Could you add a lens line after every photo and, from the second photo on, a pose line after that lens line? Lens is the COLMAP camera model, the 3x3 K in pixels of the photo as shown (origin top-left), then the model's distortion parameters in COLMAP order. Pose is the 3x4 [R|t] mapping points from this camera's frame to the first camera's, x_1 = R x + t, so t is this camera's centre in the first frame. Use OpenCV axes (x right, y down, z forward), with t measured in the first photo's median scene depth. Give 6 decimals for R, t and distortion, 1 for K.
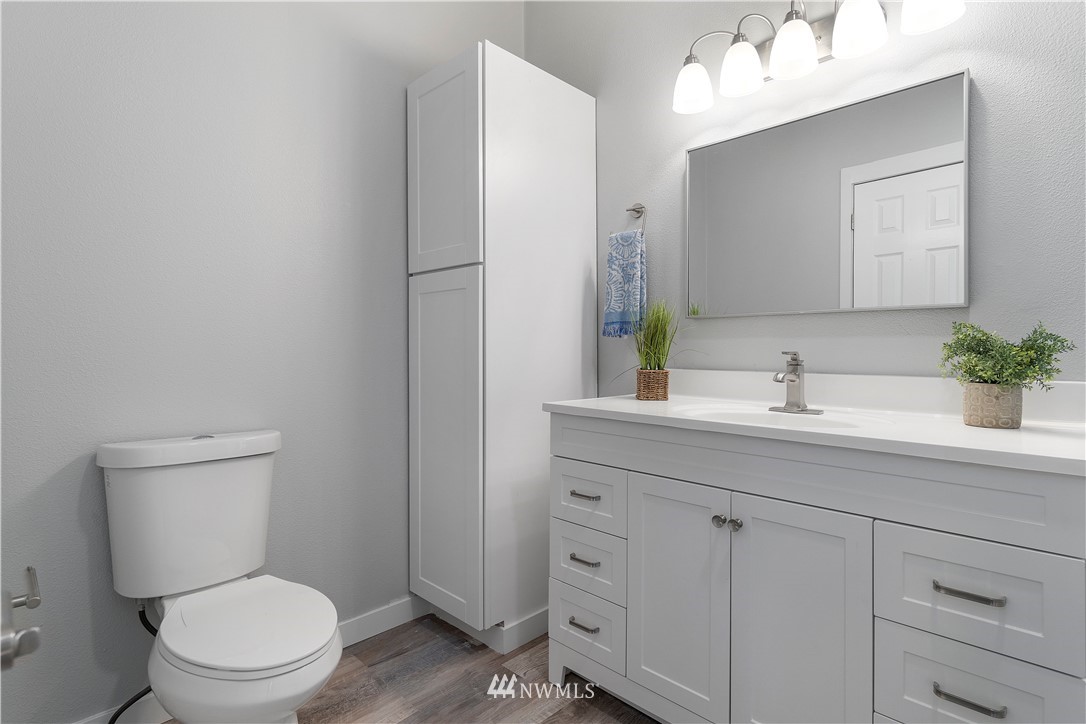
lens RADIAL K [[523.8, 0, 544.0], [0, 523.8, 355.6], [0, 0, 1]] dist [-0.000558, 0.000286]
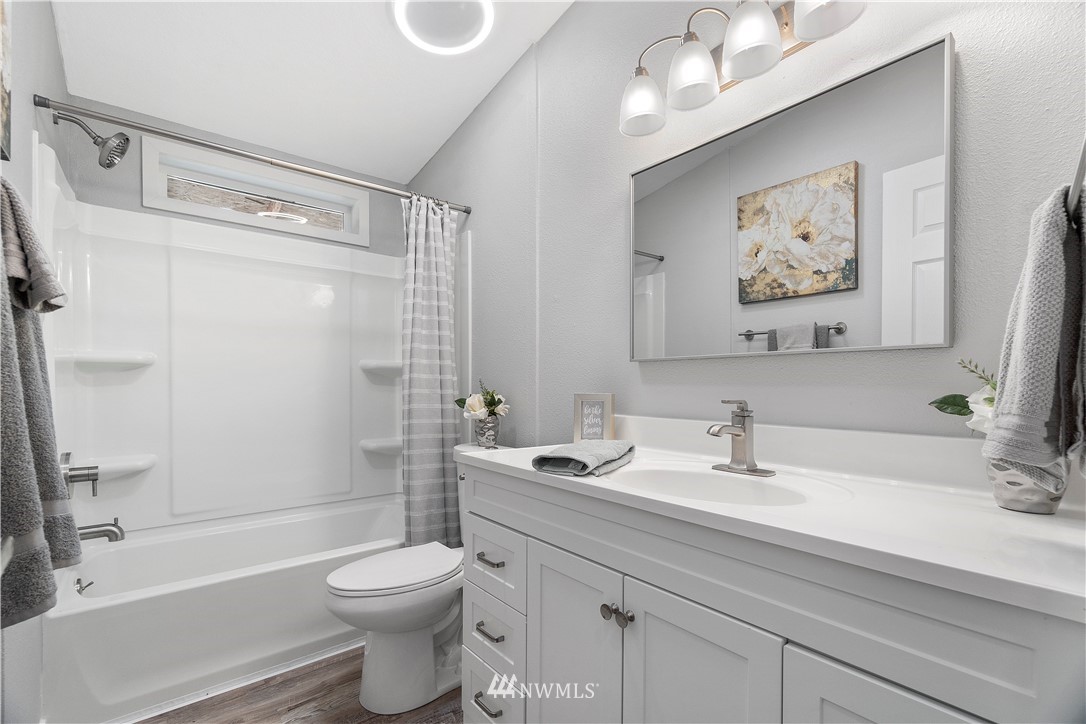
lens RADIAL K [[472.4, 0, 542.3], [0, 472.4, 379.2], [0, 0, 1]] dist [0.070992, 0.000024]
pose [[0.992266, 0.010255, -0.123707, 0.253045], [-0.012527, 0.999767, -0.017605, -0.024100], [0.123498, 0.019019, 0.992163, 0.186901]]
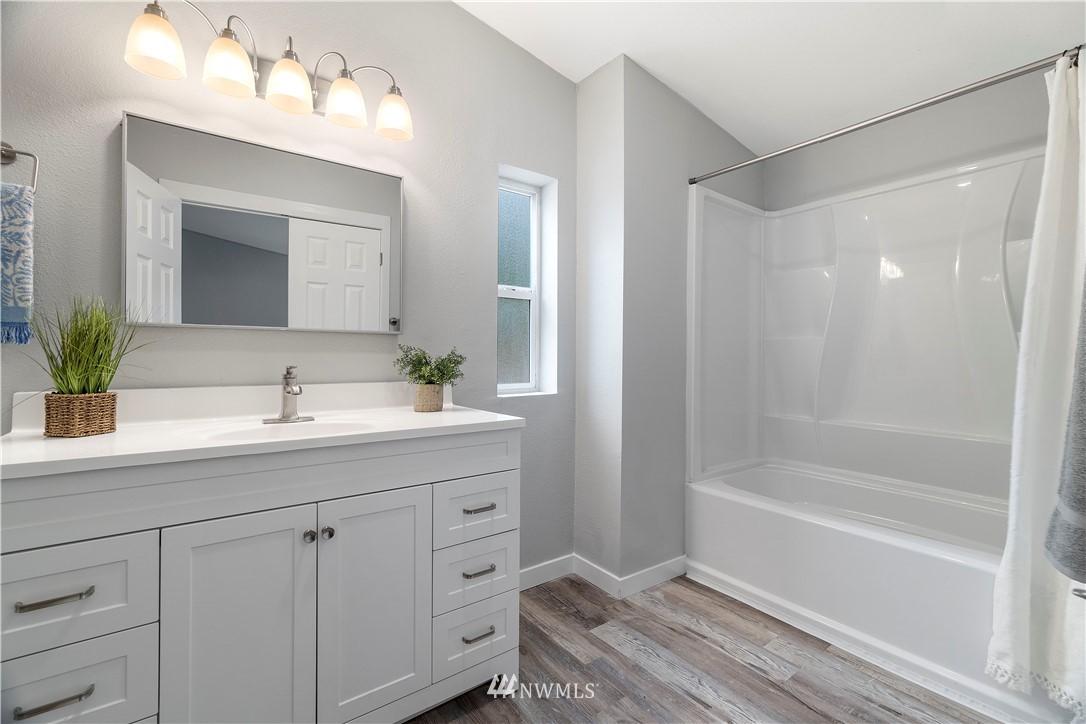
lens RADIAL K [[462.1, 0, 543.0], [0, 462.1, 362.0], [0, 0, 1]] dist [-0.000062, -0.000007]
pose [[0.176353, -0.005408, 0.984312, -0.363981], [0.014186, 0.999895, 0.002952, -0.010392], [-0.984225, 0.013443, 0.176411, 0.317076]]
